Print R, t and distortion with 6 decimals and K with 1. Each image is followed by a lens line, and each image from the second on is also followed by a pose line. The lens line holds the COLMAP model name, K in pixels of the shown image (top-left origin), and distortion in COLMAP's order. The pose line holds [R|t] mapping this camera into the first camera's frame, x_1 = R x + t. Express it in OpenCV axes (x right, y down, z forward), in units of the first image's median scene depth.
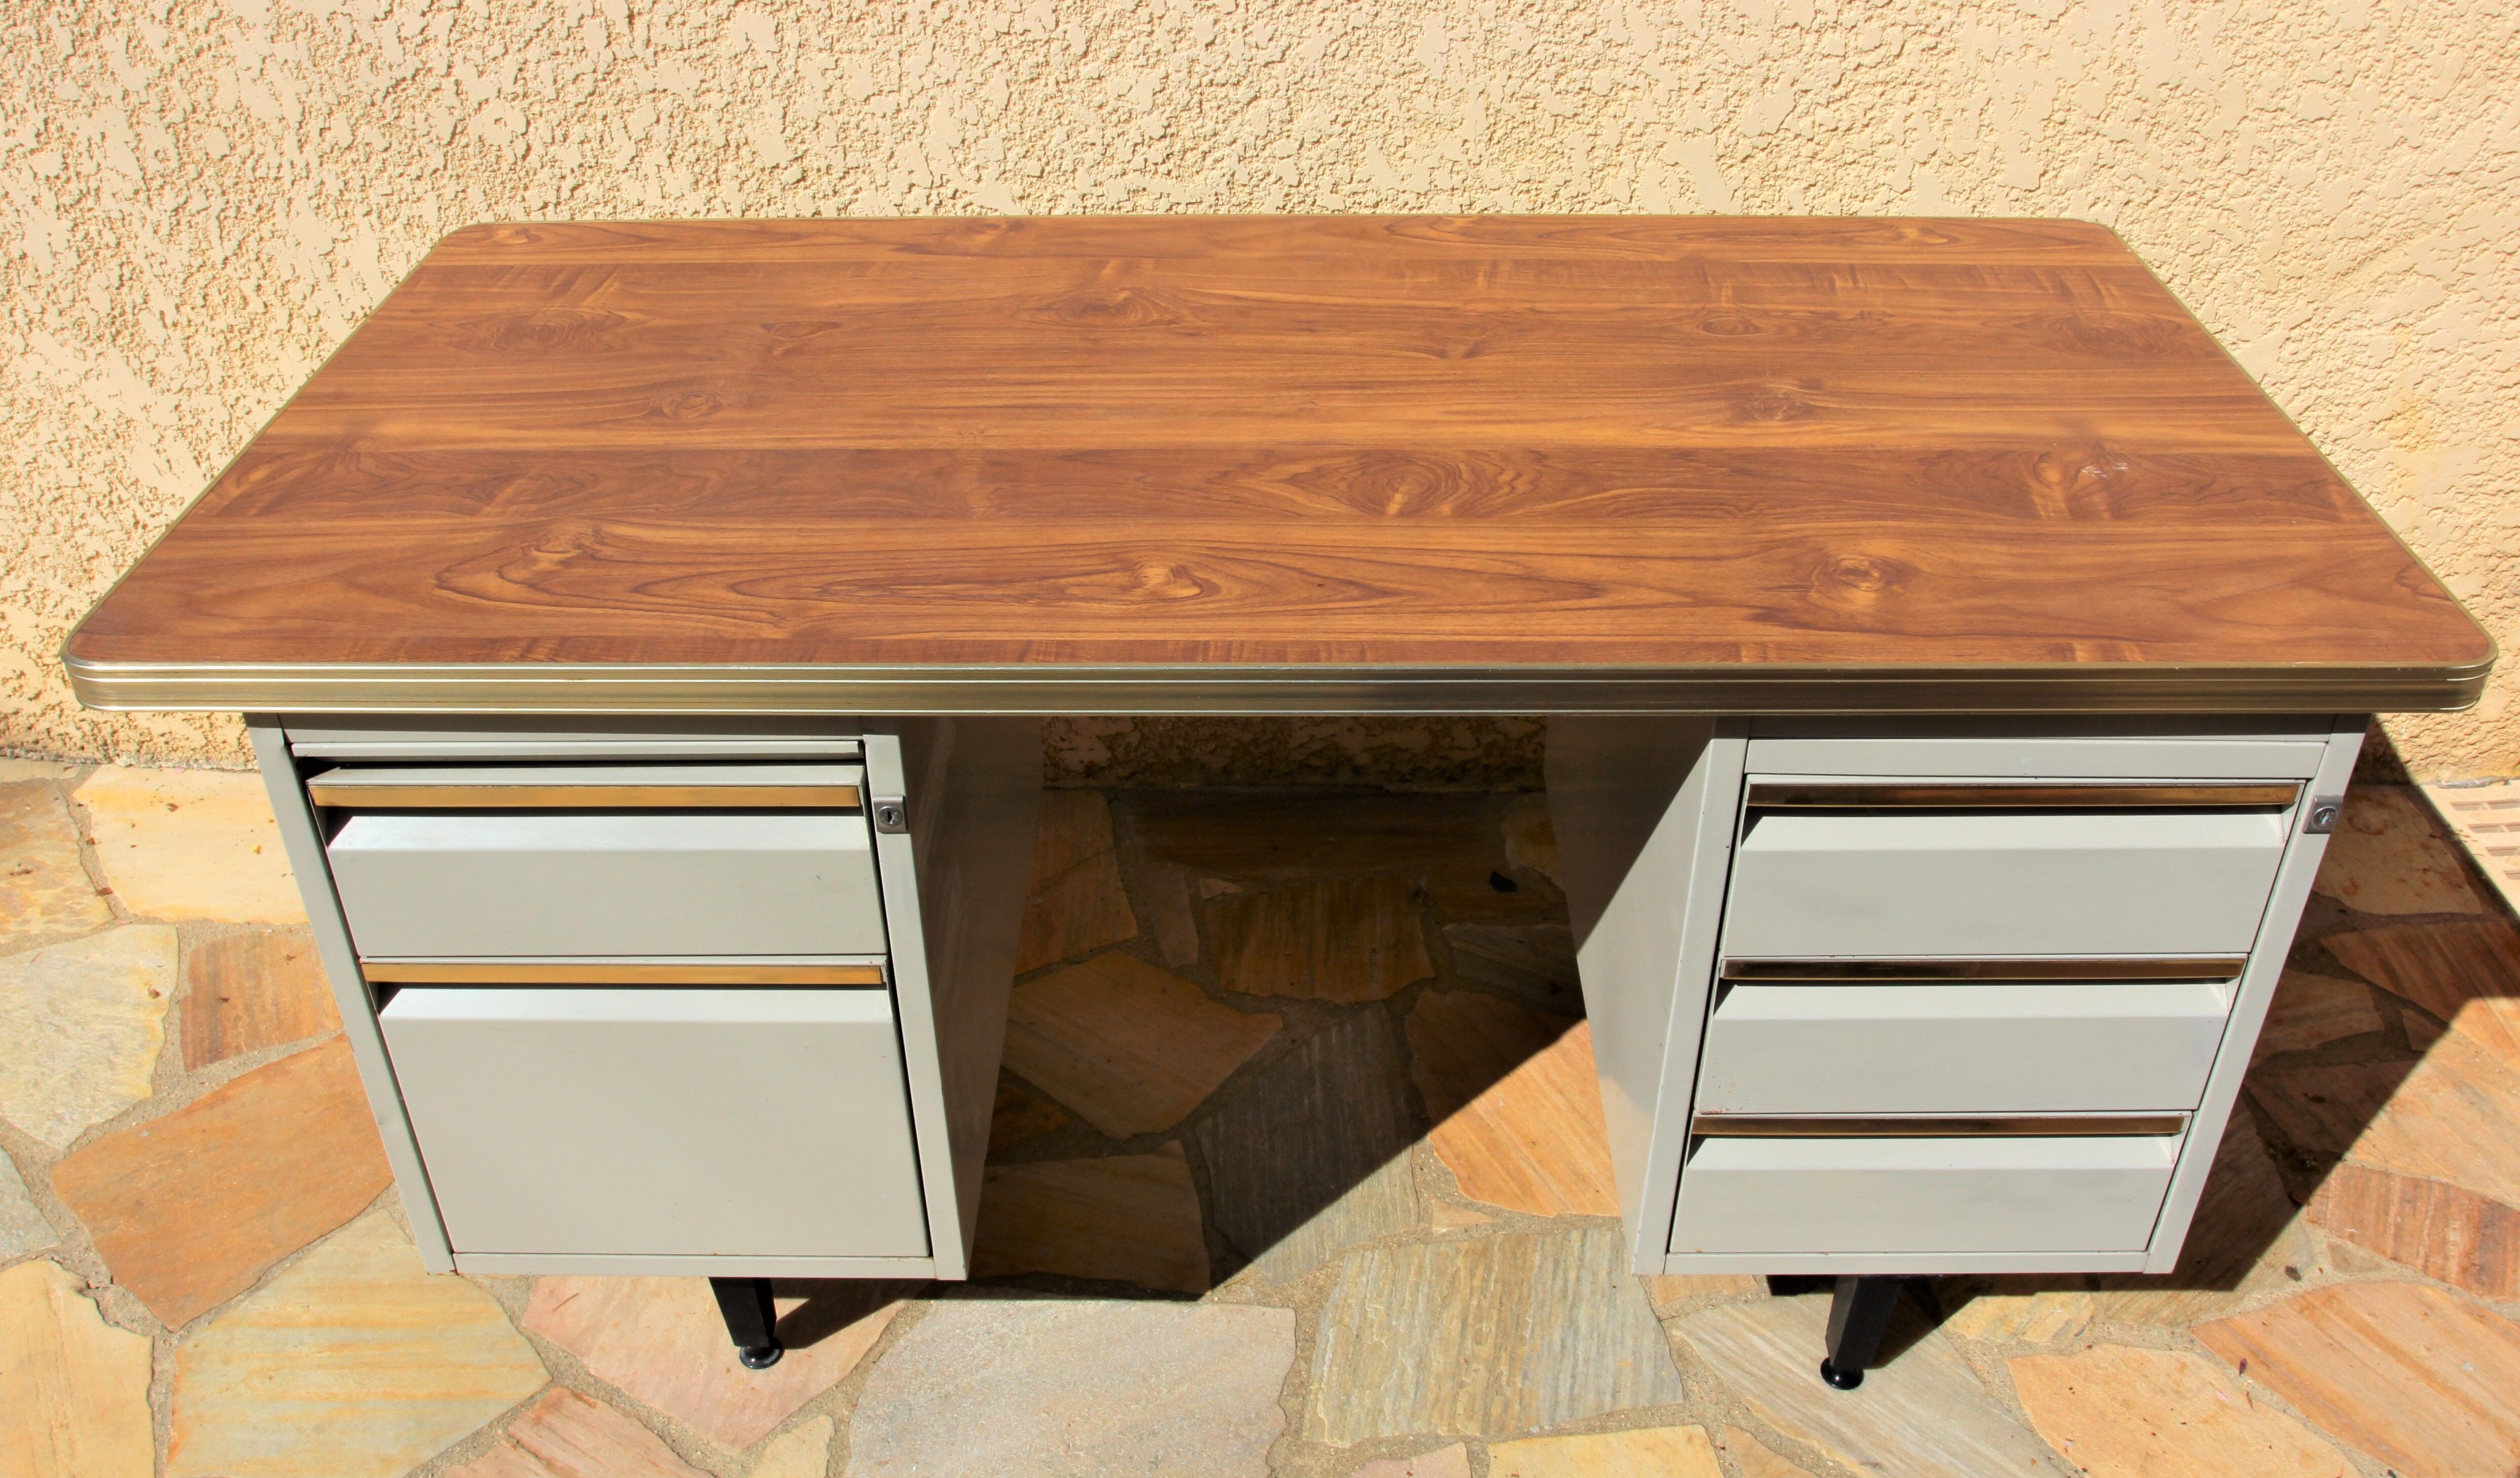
lens RADIAL K [[2056.3, 0, 1259.1], [0, 2056.3, 648.3], [0, 0, 1]] dist [-0.096263, 0.060422]
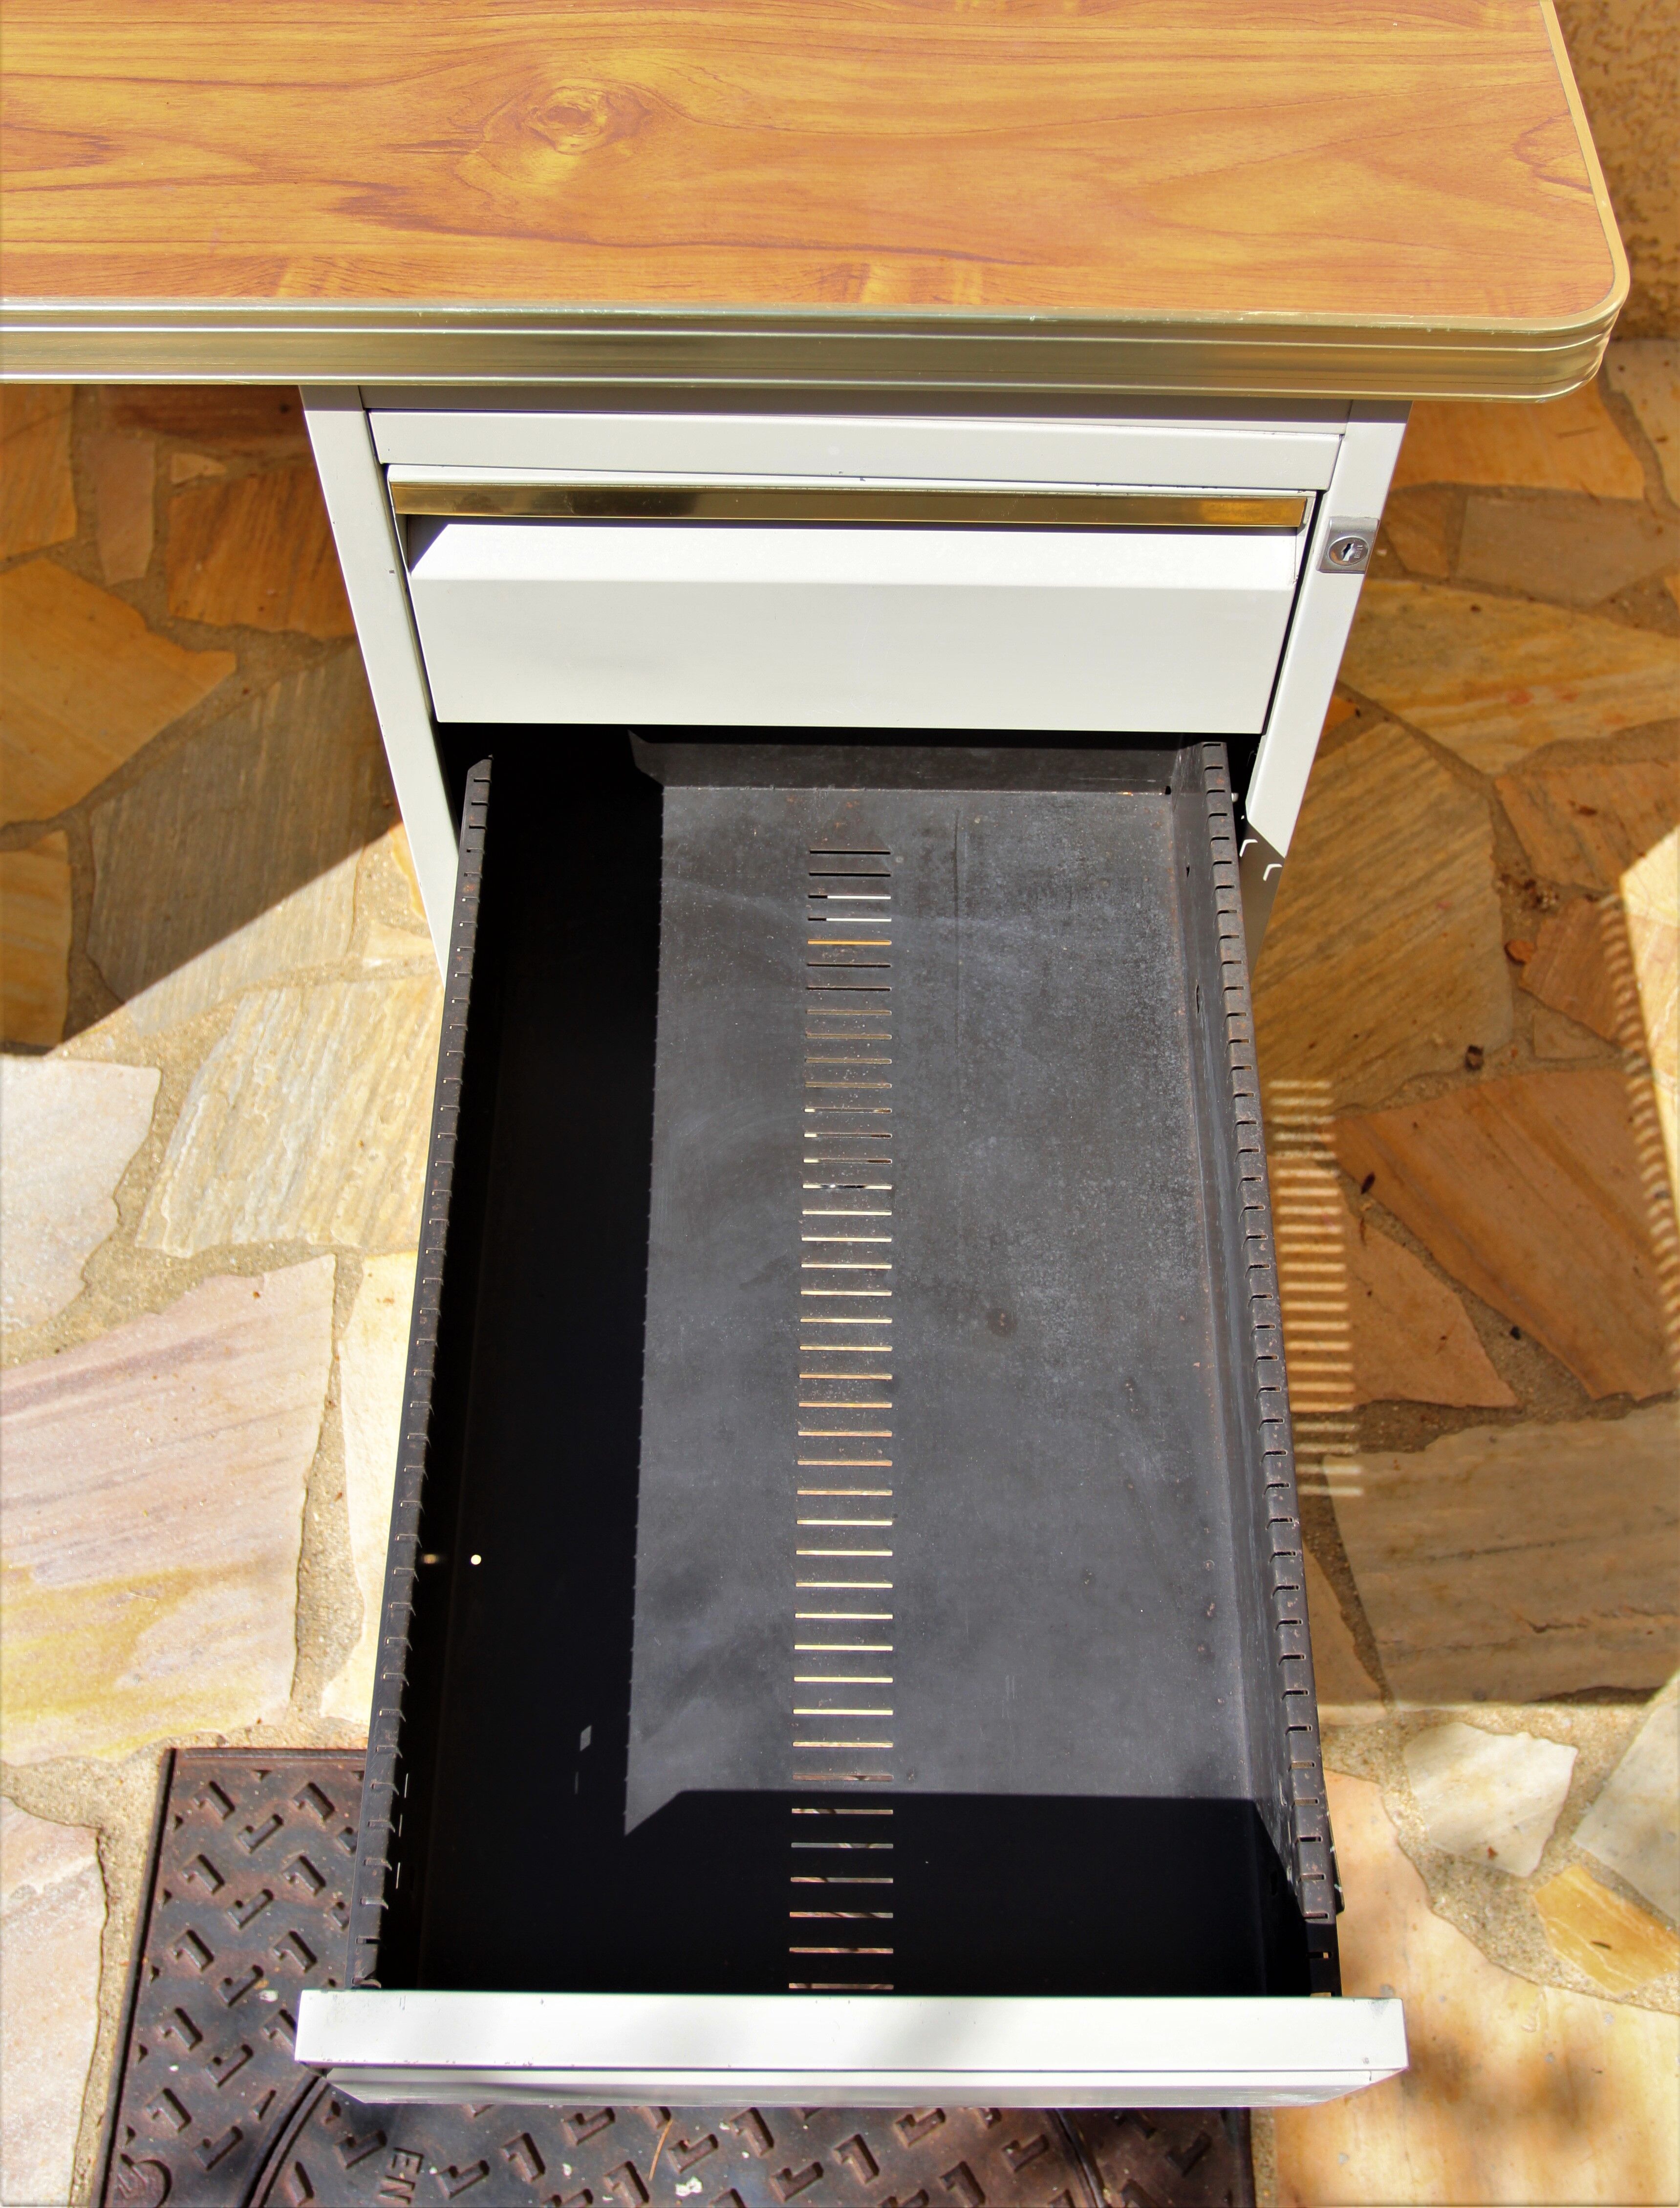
lens RADIAL K [[2243.3, 0, 852.2], [0, 2243.3, 1021.5], [0, 0, 1]] dist [-0.068254, 0.000000]
pose [[0.999889, 0.012732, 0.007677, 0.249649], [-0.014766, 0.910453, 0.413349, -0.043121], [-0.001726, -0.413416, 0.910540, 0.213058]]
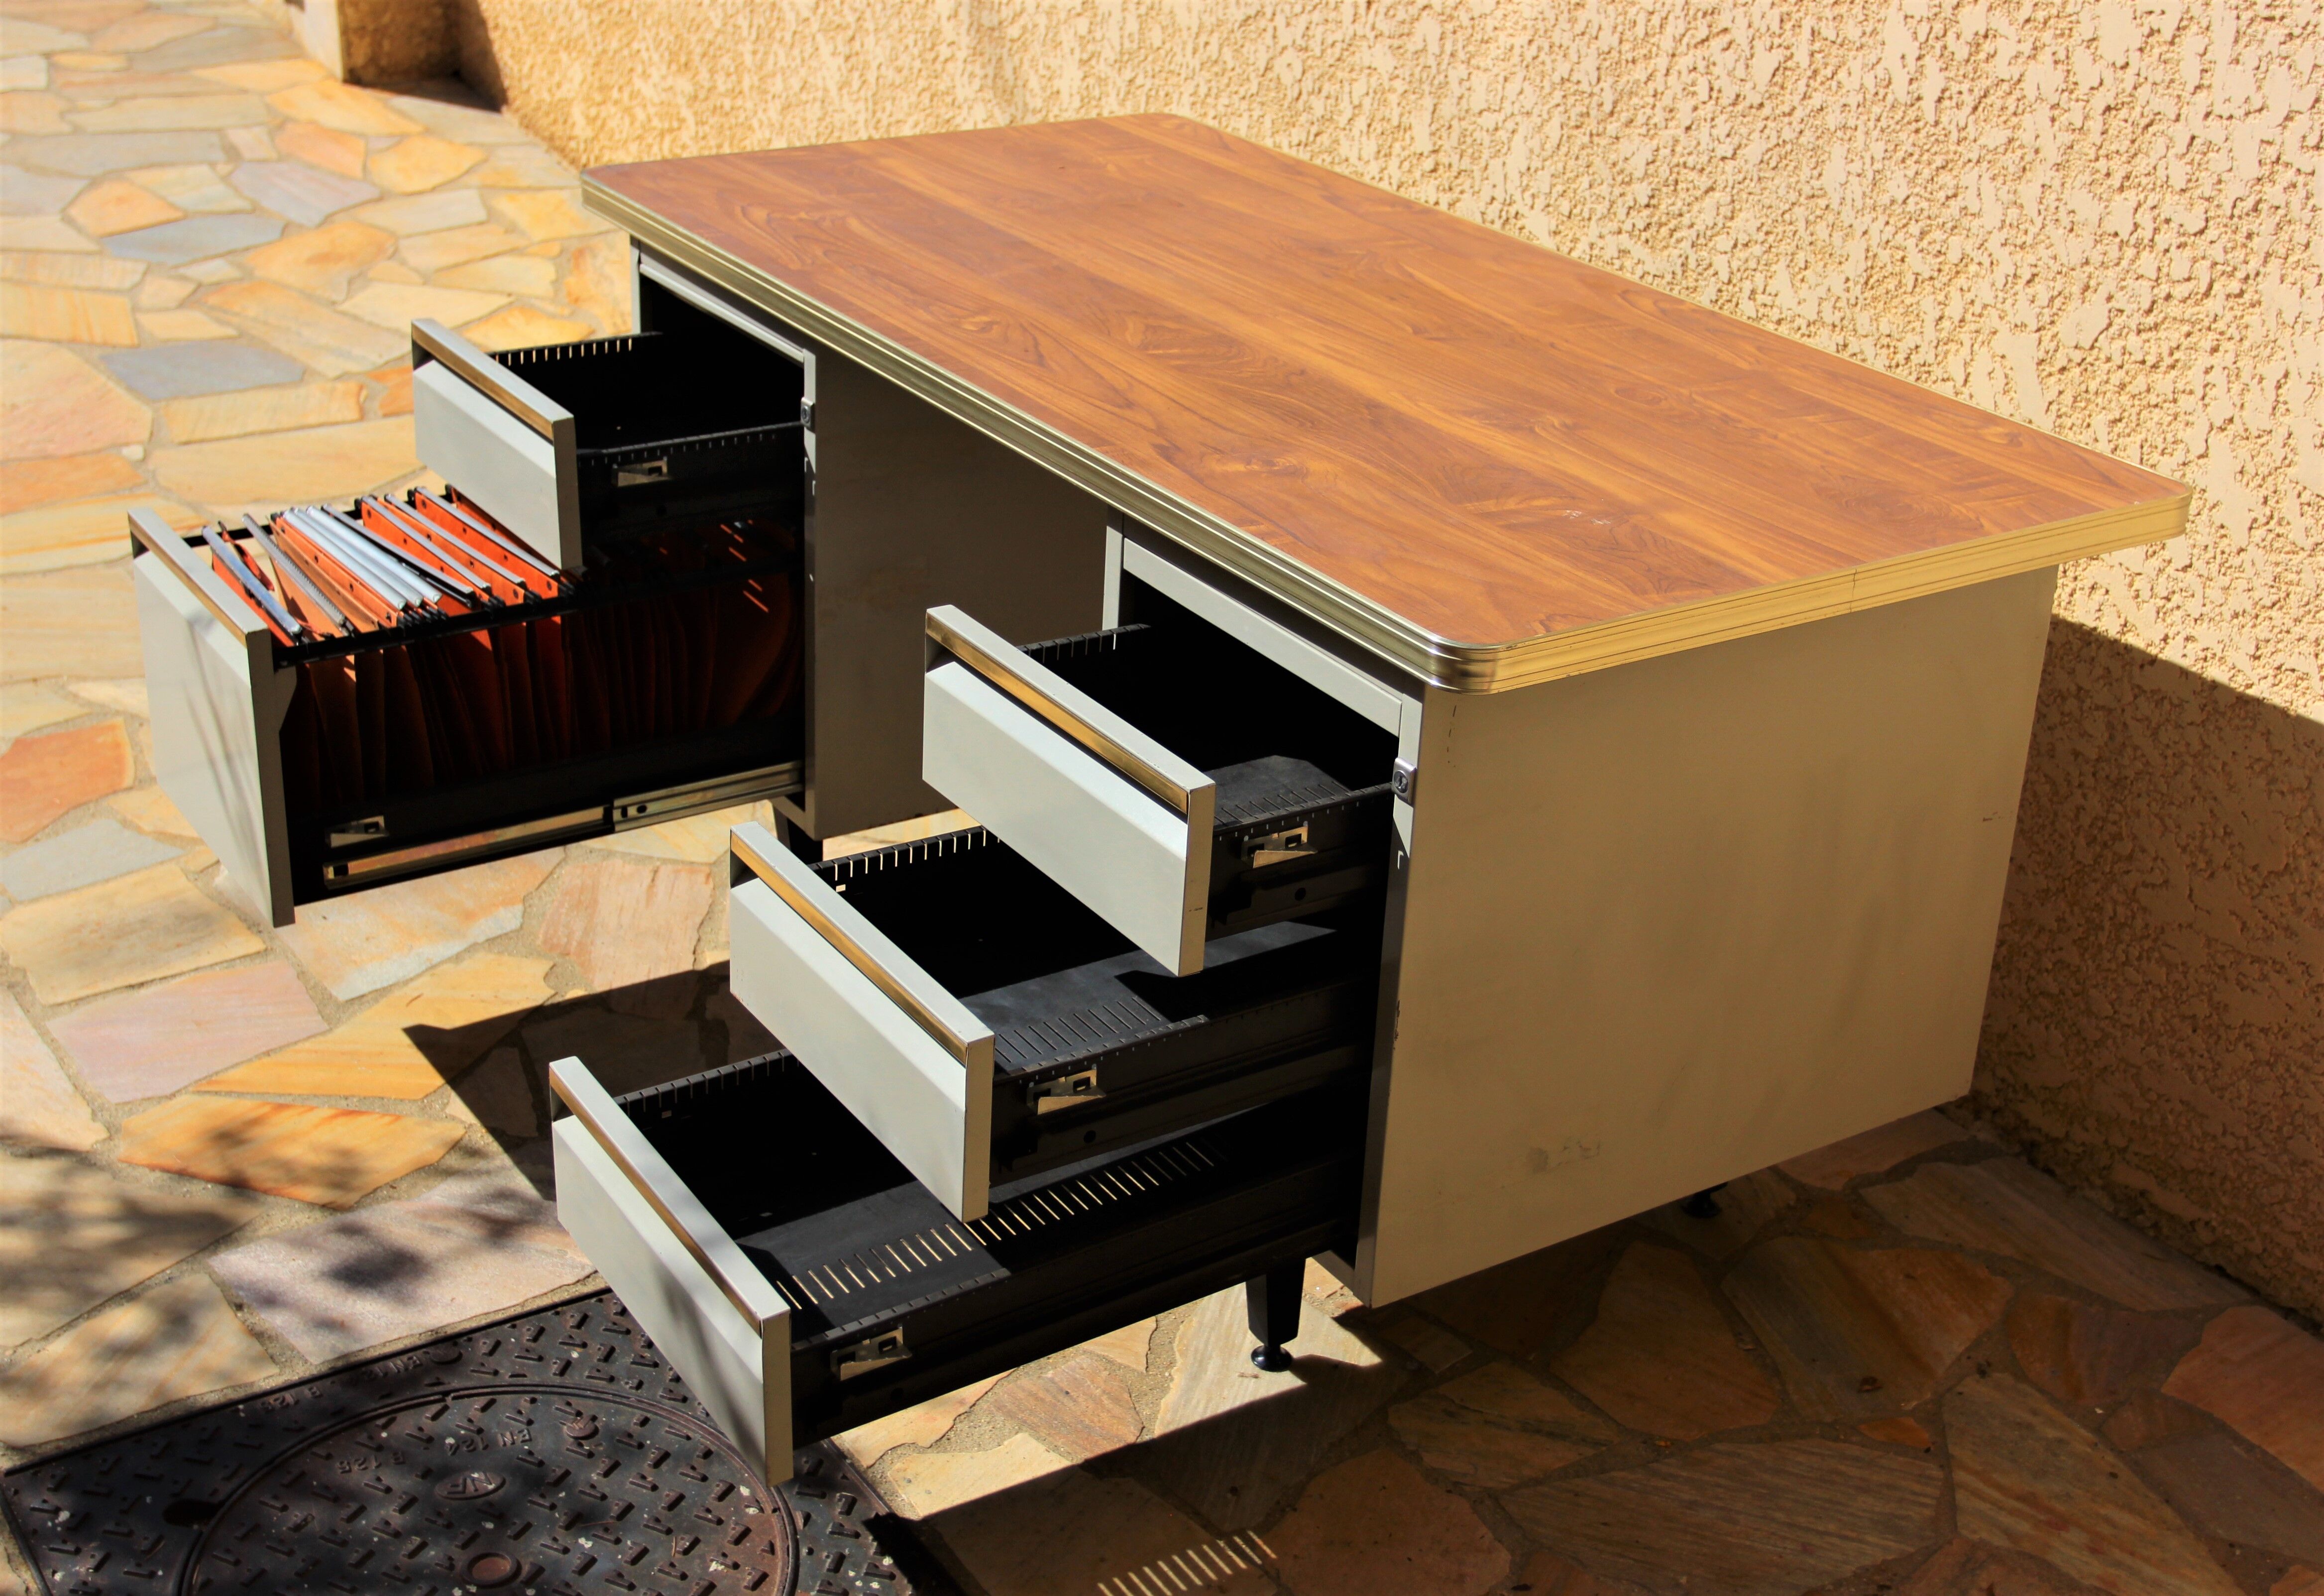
lens RADIAL K [[2951.2, 0, 1122.3], [0, 2951.2, 778.3], [0, 0, 1]] dist [-0.024198, 0.000000]
pose [[0.542885, 0.375105, -0.751380, 1.098849], [-0.485421, 0.870262, 0.083728, 0.014137], [0.685304, 0.319281, 0.654536, -0.101468]]
